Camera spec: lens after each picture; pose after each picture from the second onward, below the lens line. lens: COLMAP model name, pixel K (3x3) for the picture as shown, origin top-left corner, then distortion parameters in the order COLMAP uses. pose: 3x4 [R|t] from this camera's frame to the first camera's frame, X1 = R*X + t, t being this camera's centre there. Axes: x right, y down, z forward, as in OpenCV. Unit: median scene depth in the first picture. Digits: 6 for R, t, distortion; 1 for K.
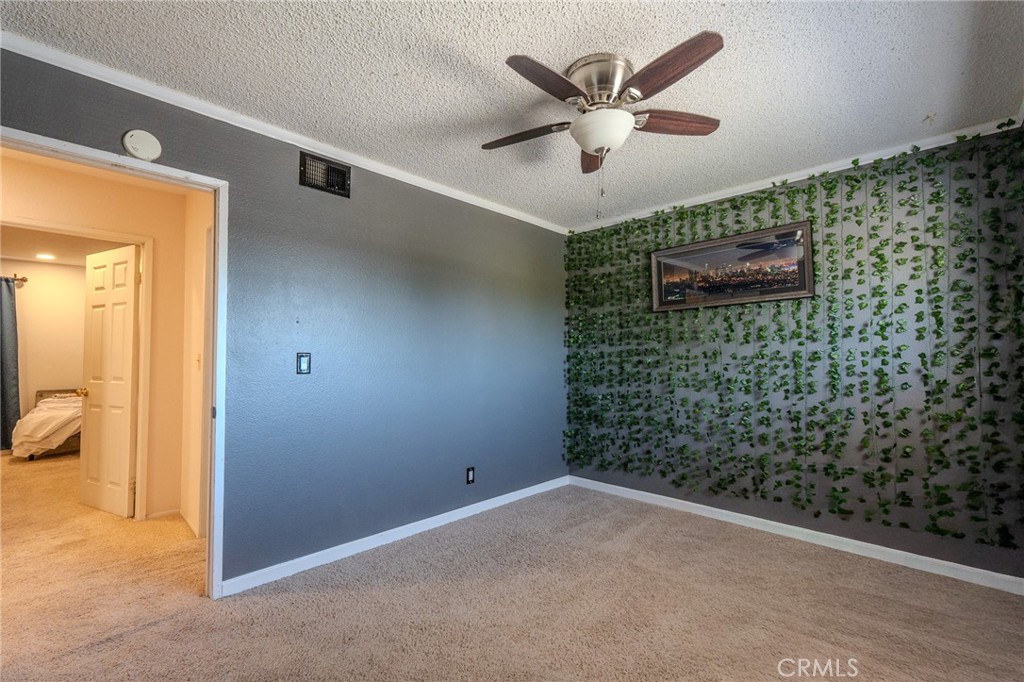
lens RADIAL K [[433.1, 0, 515.0], [0, 433.1, 344.0], [0, 0, 1]] dist [0.000824, 0.000326]
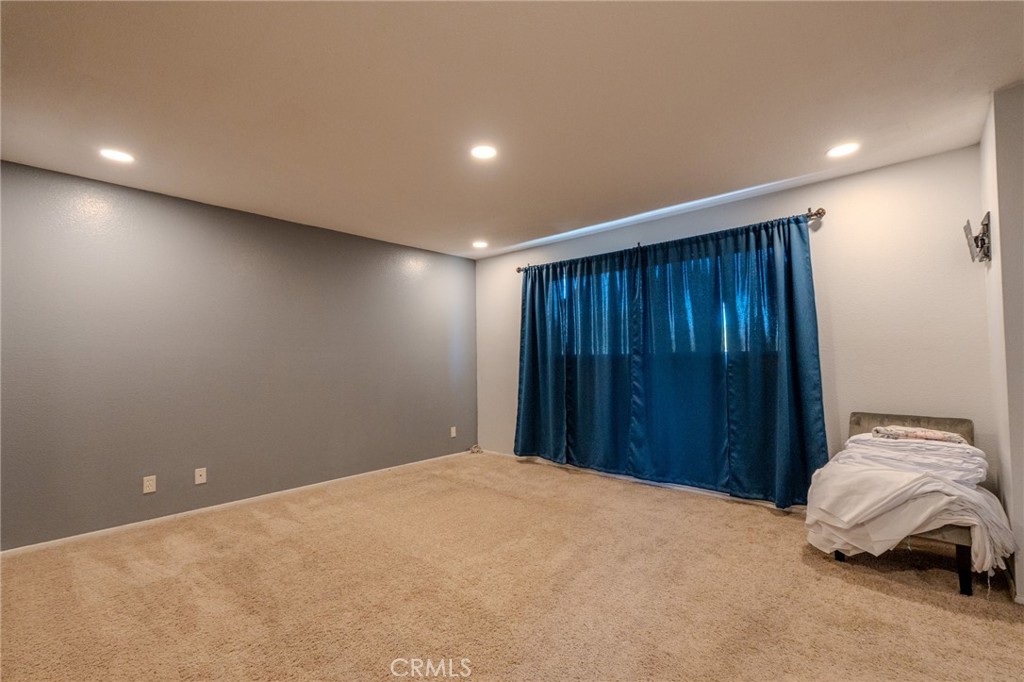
lens RADIAL K [[433.1, 0, 515.0], [0, 433.1, 344.0], [0, 0, 1]] dist [0.000824, 0.000326]
pose [[0.006226, -0.028989, -0.999560, -0.231621], [0.037184, 0.998895, -0.028738, 0.009624], [0.999289, -0.036989, 0.007297, 0.238734]]
